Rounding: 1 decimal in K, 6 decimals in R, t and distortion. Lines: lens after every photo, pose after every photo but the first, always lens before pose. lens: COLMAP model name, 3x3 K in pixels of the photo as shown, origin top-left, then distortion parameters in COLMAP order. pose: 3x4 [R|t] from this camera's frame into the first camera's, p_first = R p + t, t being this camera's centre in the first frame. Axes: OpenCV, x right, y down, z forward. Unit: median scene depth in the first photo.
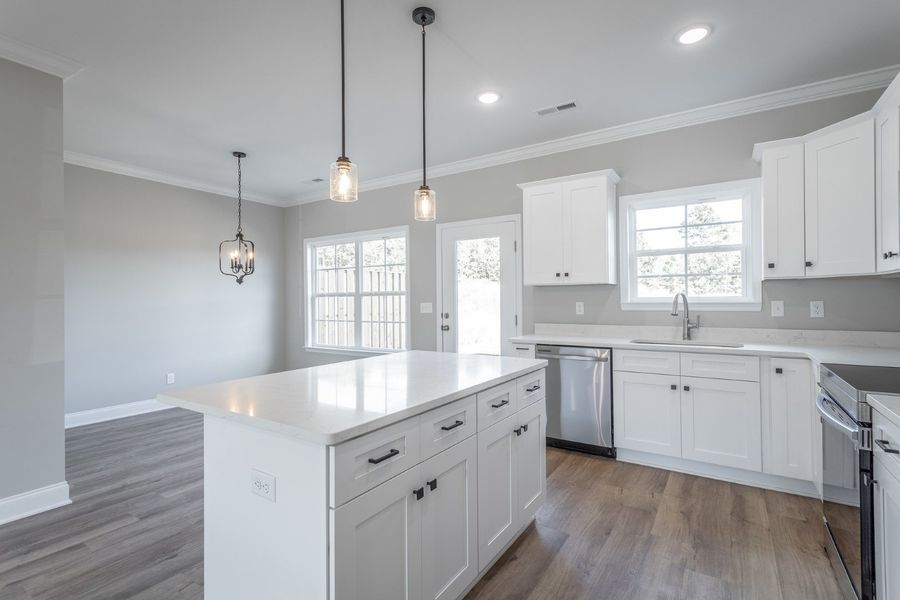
lens RADIAL K [[427.8, 0, 449.9], [0, 427.8, 298.1], [0, 0, 1]] dist [-0.000421, -0.000100]
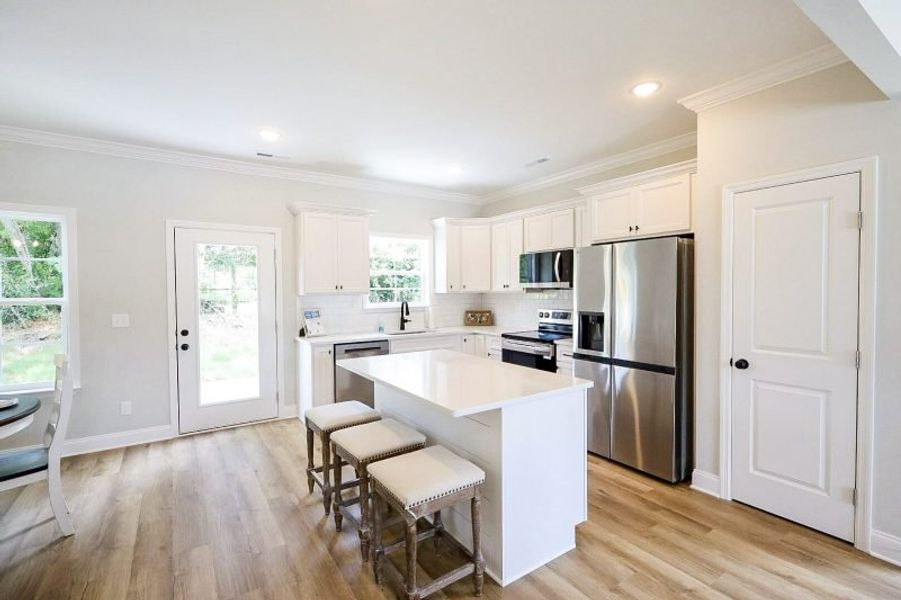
lens RADIAL K [[415.9, 0, 451.5], [0, 415.9, 299.5], [0, 0, 1]] dist [-0.001365, 0.000171]
pose [[0.395176, -0.016673, 0.918454, -0.771867], [-0.000304, 0.999833, 0.018280, -0.042395], [-0.918605, -0.007503, 0.395105, 0.225483]]
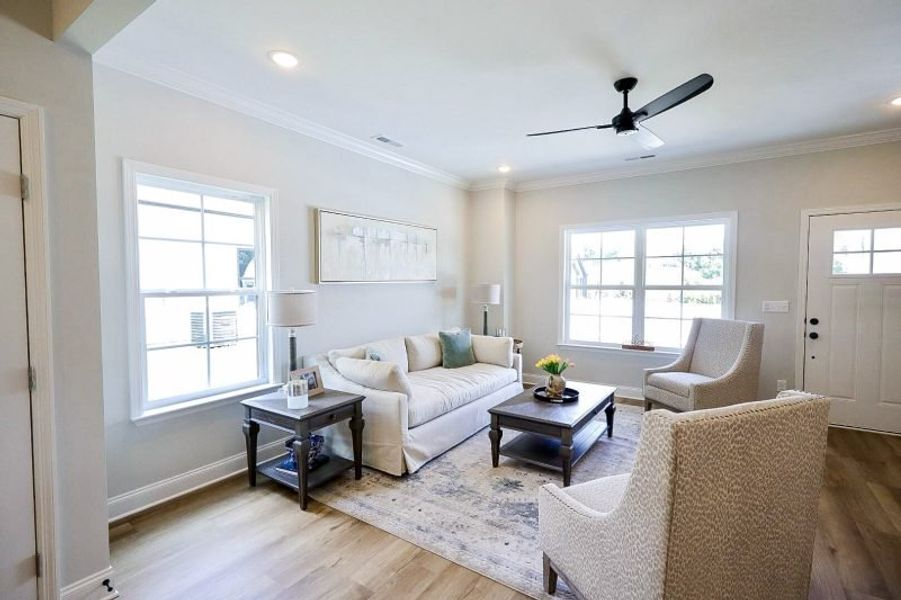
lens RADIAL K [[415.9, 0, 451.5], [0, 415.9, 299.5], [0, 0, 1]] dist [-0.001365, 0.000171]
pose [[-0.999751, 0.005330, 0.021670, -0.427234], [0.006125, 0.999305, 0.036772, -0.042581], [-0.021459, 0.036896, -0.999089, 0.354120]]
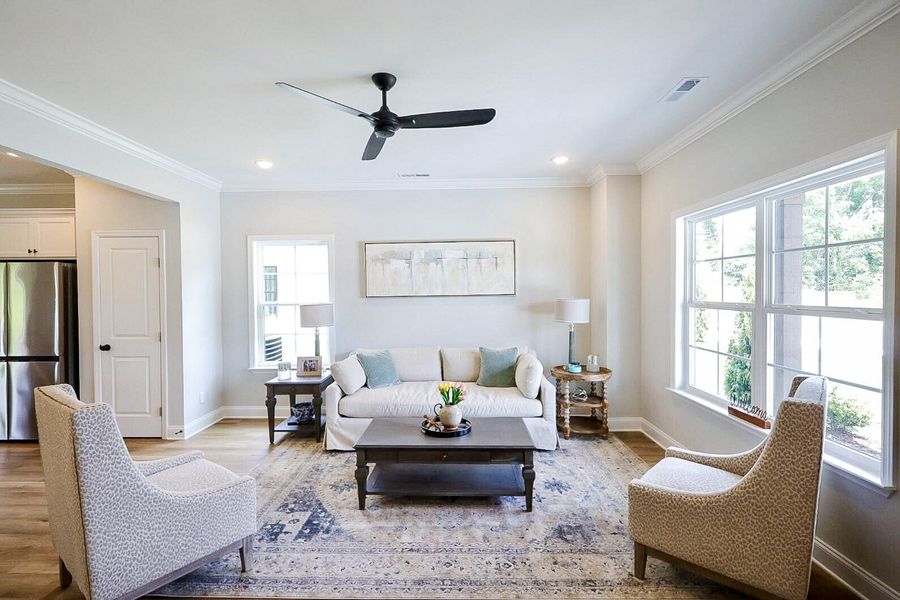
lens RADIAL K [[427.8, 0, 449.9], [0, 427.8, 298.1], [0, 0, 1]] dist [-0.000421, -0.000100]
pose [[-0.522262, -0.001677, 0.852784, -1.413328], [0.005828, 0.999968, 0.005535, -0.052407], [-0.852765, 0.007860, -0.522235, -0.164230]]
